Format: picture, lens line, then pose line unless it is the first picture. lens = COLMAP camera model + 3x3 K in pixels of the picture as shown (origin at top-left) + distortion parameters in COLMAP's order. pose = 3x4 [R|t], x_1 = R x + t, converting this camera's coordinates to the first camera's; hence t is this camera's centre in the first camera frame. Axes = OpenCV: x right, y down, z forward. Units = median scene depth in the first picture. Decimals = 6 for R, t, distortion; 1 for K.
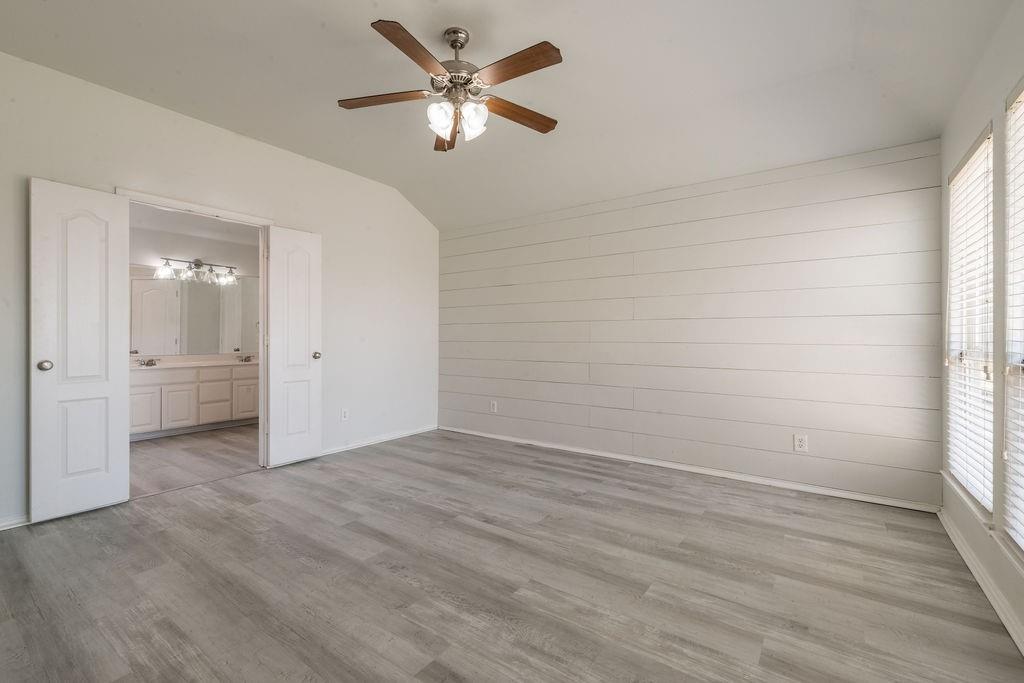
lens RADIAL K [[437.2, 0, 504.7], [0, 437.2, 333.6], [0, 0, 1]] dist [0.002275, 0.000406]
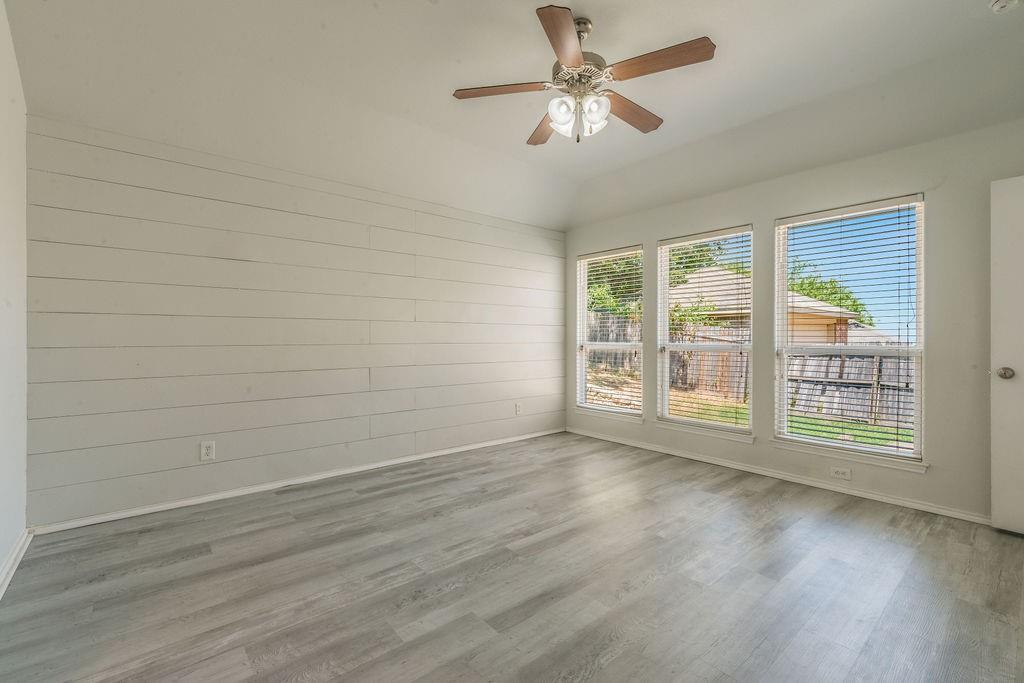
lens RADIAL K [[437.2, 0, 509.3], [0, 437.2, 337.4], [0, 0, 1]] dist [0.002275, 0.000406]
pose [[0.257226, -0.000301, 0.966351, -0.841576], [-0.007548, 0.999969, 0.002321, 0.002550], [-0.966322, -0.007891, 0.257216, 0.699387]]
